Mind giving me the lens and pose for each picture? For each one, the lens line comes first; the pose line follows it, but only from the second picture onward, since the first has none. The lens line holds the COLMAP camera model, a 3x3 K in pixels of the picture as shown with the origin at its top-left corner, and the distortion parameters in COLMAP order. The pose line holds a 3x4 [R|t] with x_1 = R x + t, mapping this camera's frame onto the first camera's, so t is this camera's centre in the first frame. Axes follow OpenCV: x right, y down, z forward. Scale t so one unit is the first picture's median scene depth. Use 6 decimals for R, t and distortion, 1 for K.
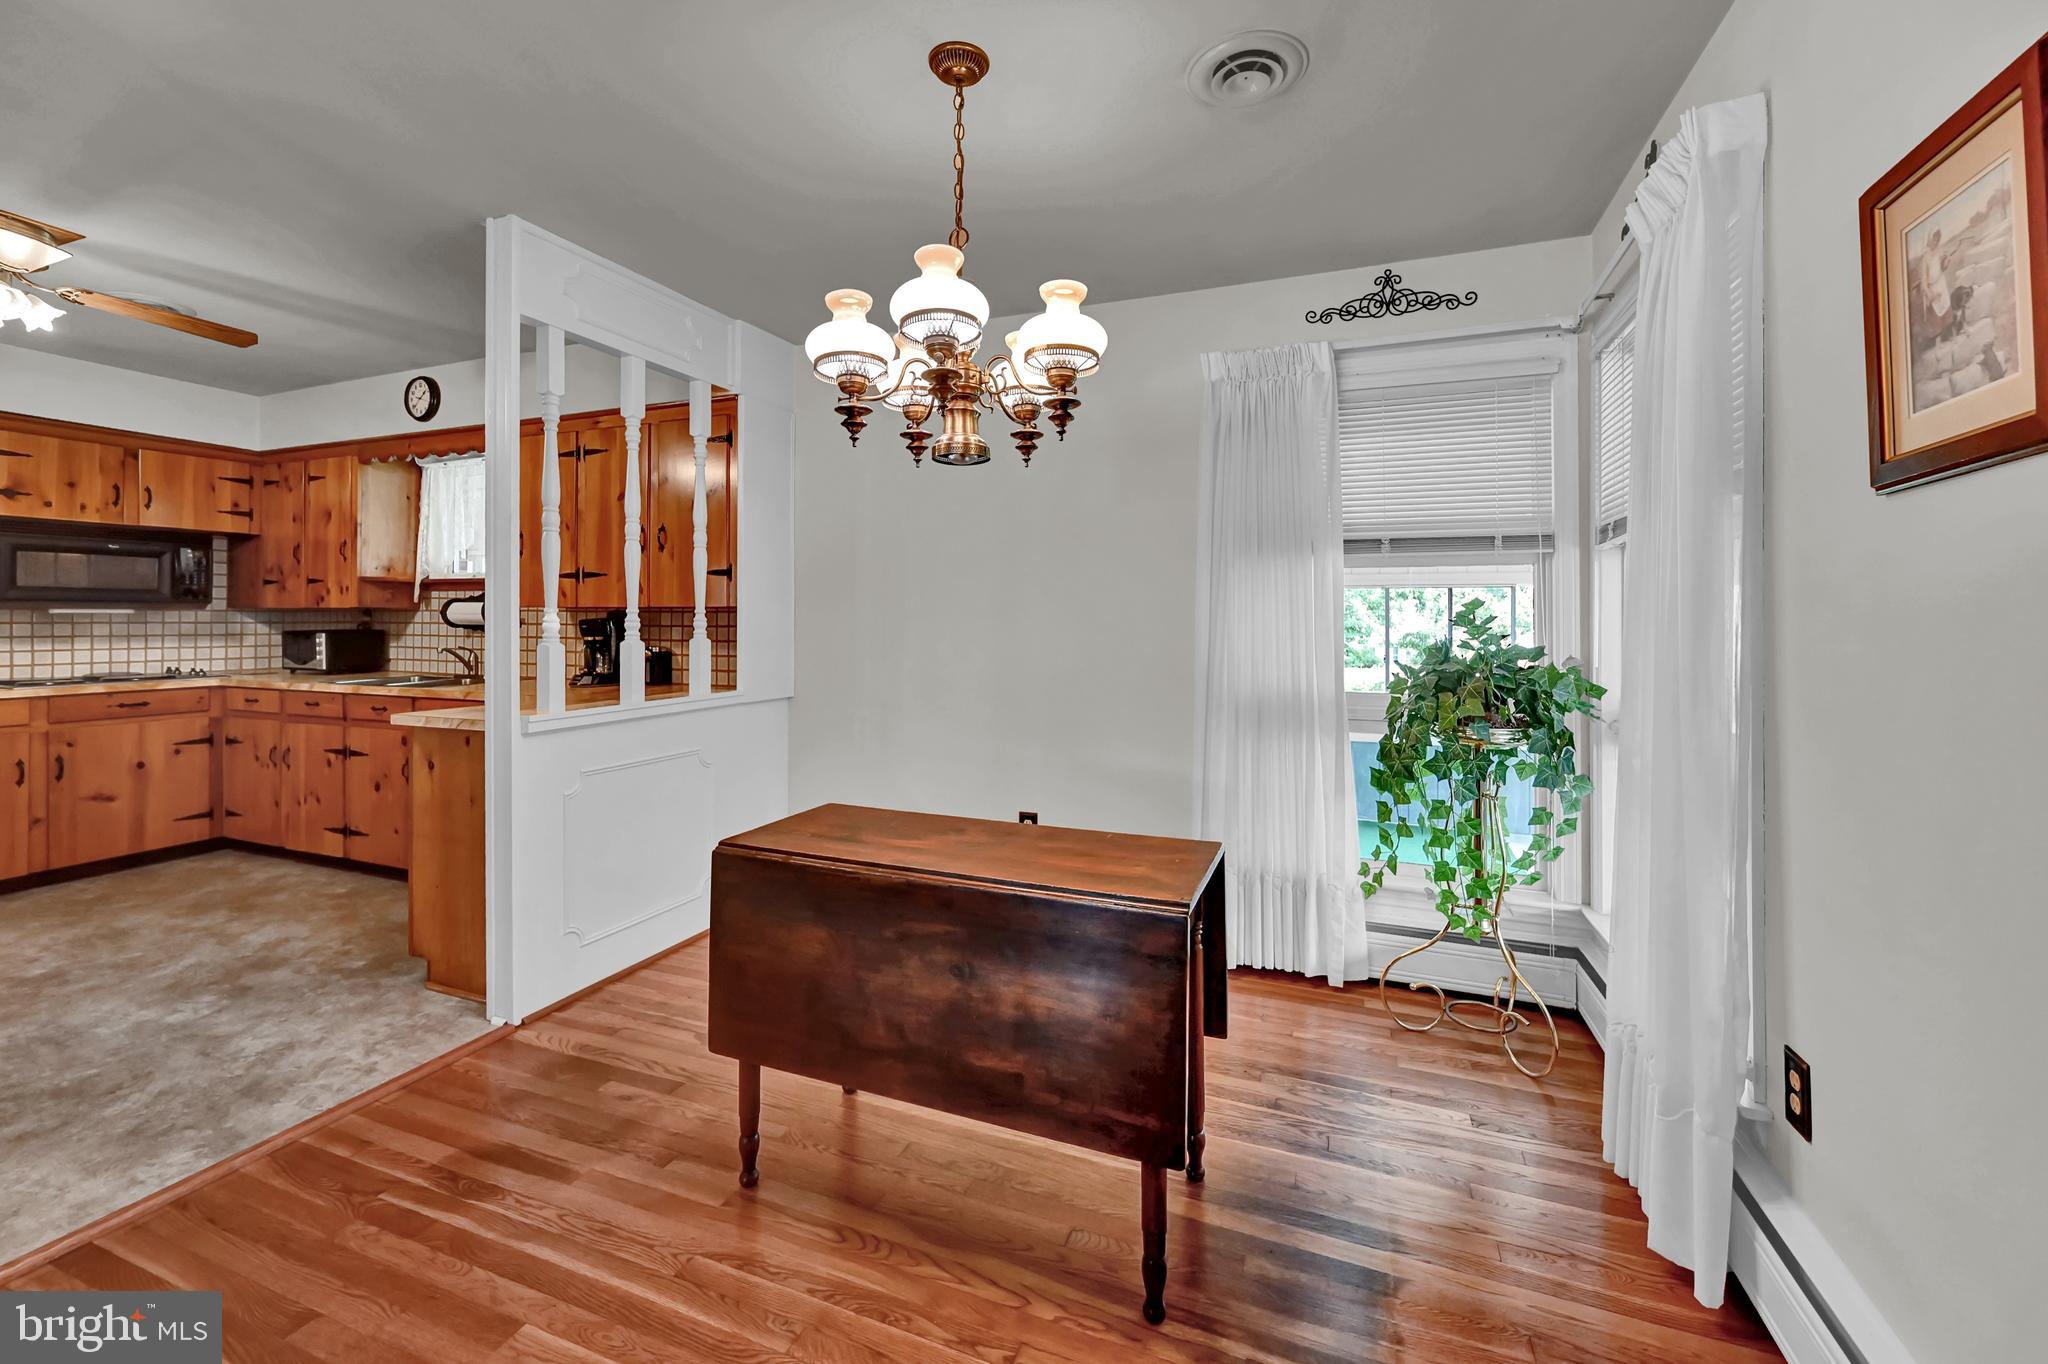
lens RADIAL K [[835.2, 0, 1027.7], [0, 835.2, 614.7], [0, 0, 1]] dist [-0.001607, 0.000226]
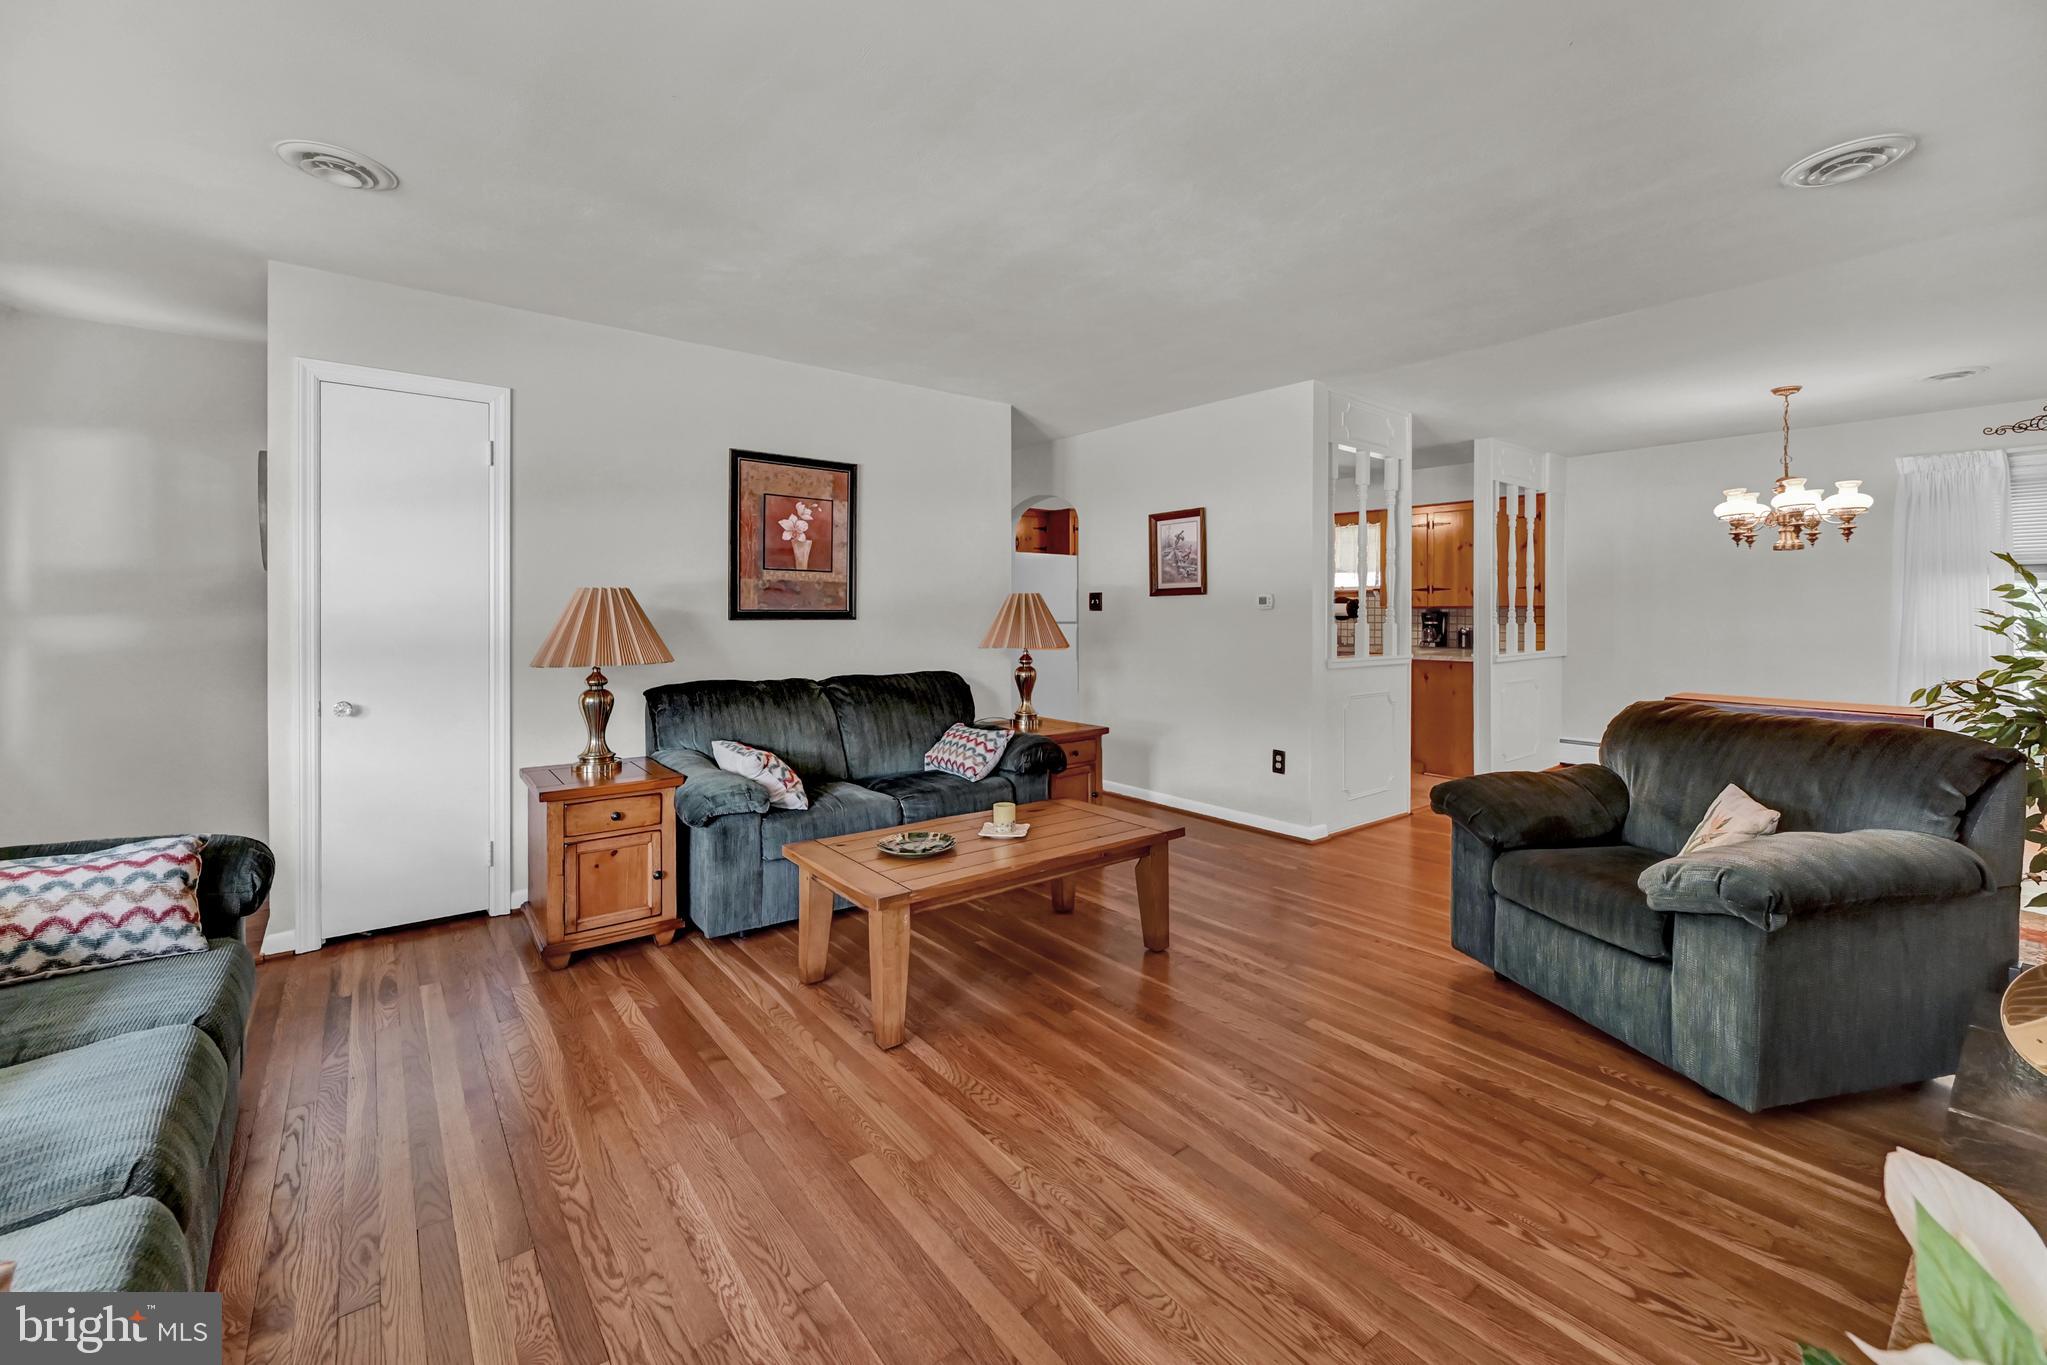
lens RADIAL K [[834.8, 0, 1027.2], [0, 834.8, 615.3], [0, 0, 1]] dist [-0.001607, 0.000226]
pose [[0.863810, 0.002380, -0.503812, -0.355719], [0.002218, 0.999961, 0.008527, -0.005405], [0.503812, -0.008483, 0.863771, -1.045461]]
